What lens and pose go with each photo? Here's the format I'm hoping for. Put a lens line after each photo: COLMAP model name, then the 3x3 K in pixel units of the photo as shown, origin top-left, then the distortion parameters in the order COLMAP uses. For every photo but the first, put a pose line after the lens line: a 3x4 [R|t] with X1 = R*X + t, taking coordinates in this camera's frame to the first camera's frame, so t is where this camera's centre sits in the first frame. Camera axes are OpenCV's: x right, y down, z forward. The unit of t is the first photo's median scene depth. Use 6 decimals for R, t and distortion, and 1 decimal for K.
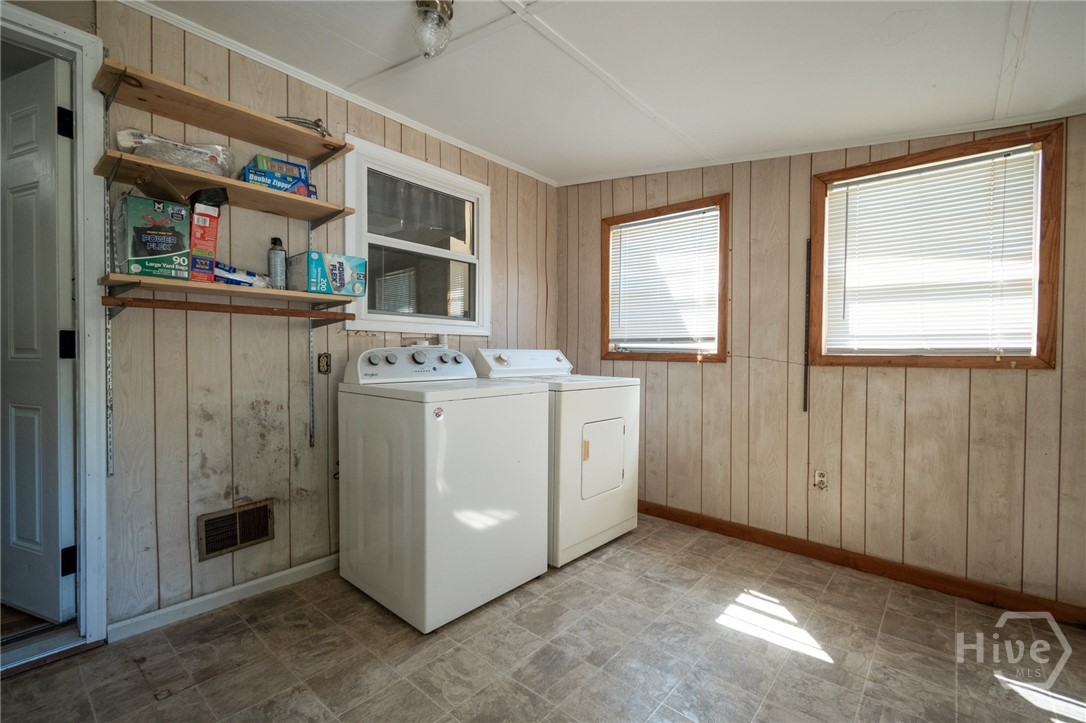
lens RADIAL K [[477.9, 0, 538.6], [0, 477.9, 361.1], [0, 0, 1]] dist [0.003677, -0.002181]
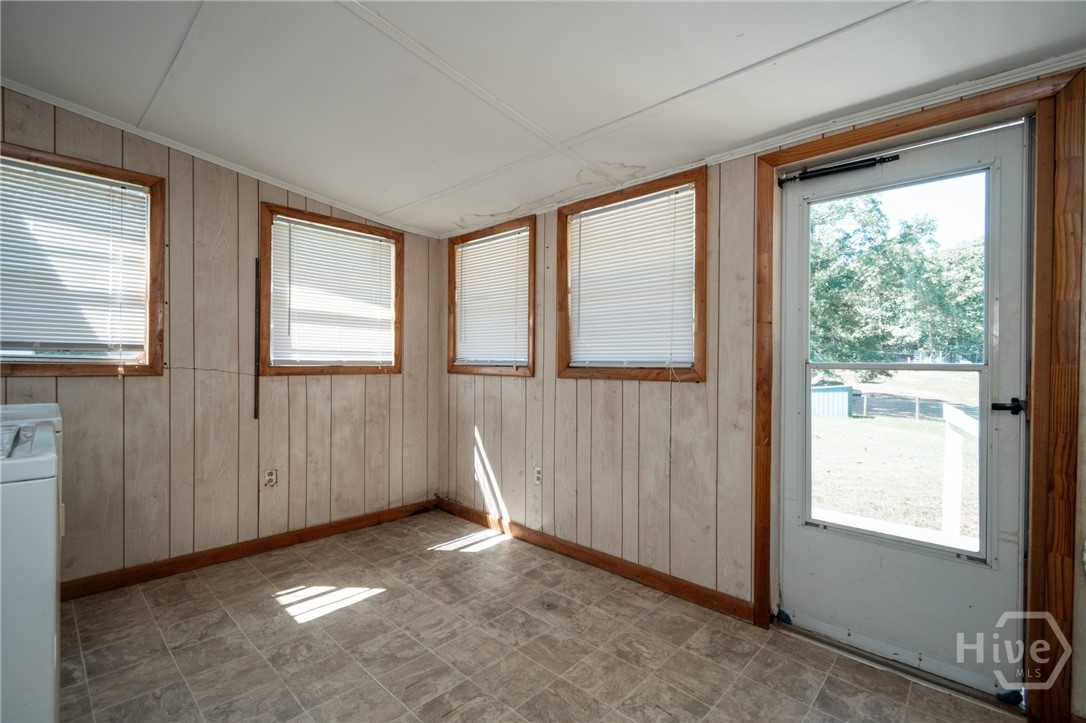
lens RADIAL K [[477.9, 0, 542.9], [0, 477.9, 363.1], [0, 0, 1]] dist [0.003677, -0.002181]
pose [[0.034801, -0.004391, 0.999385, -0.516561], [0.011862, 0.999922, 0.003980, -0.016792], [-0.999324, 0.011716, 0.034850, 0.339104]]
